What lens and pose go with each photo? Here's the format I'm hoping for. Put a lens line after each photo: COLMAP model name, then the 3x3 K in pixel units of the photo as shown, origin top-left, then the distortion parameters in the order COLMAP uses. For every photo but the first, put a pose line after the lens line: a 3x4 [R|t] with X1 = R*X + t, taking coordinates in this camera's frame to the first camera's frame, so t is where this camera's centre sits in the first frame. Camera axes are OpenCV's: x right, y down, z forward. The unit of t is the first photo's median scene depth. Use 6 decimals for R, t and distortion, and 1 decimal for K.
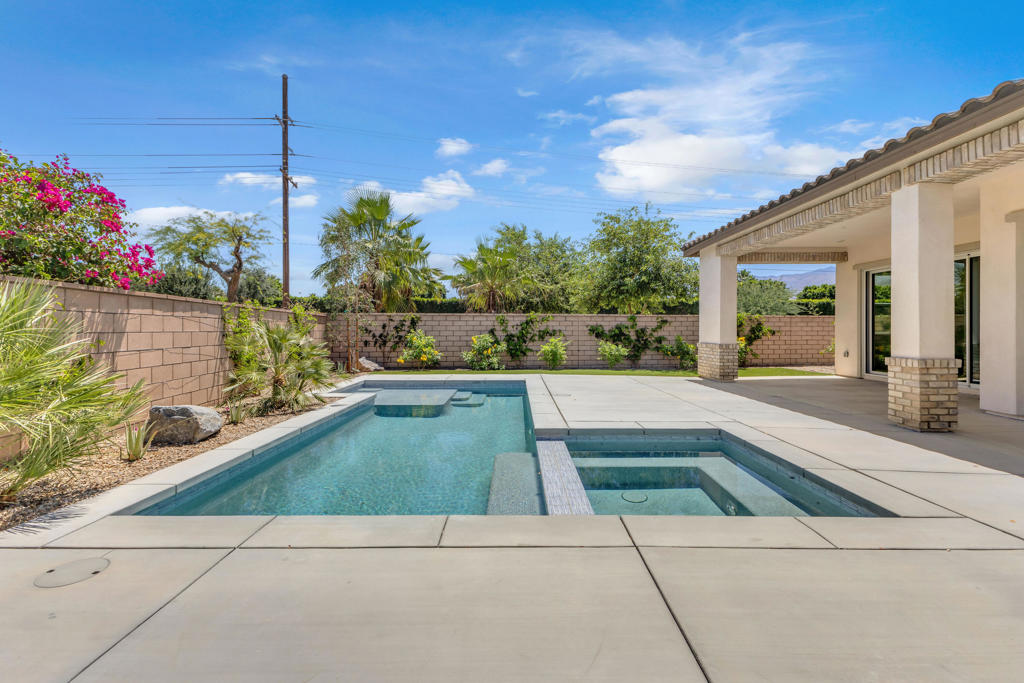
lens RADIAL K [[450.5, 0, 507.6], [0, 450.5, 330.8], [0, 0, 1]] dist [0.019422, -0.000081]
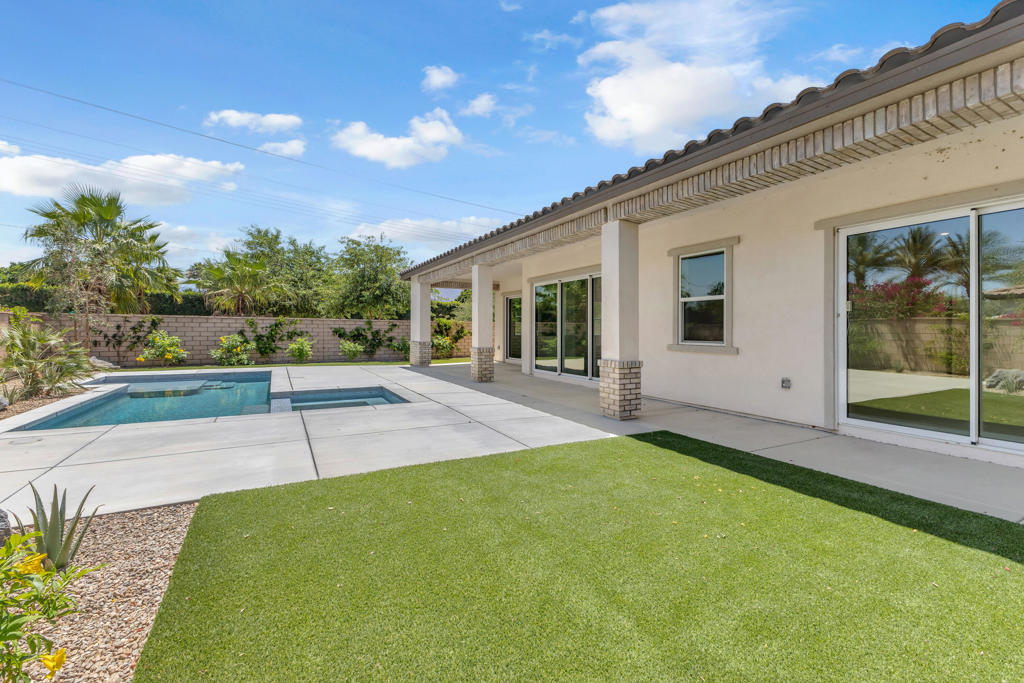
lens RADIAL K [[461.8, 0, 514.4], [0, 461.8, 332.5], [0, 0, 1]] dist [0.028130, 0.000308]
pose [[0.879979, 0.003703, 0.474998, 0.013522], [-0.006647, 0.999968, 0.004520, -0.008018], [-0.474966, -0.007135, 0.879975, -0.378706]]
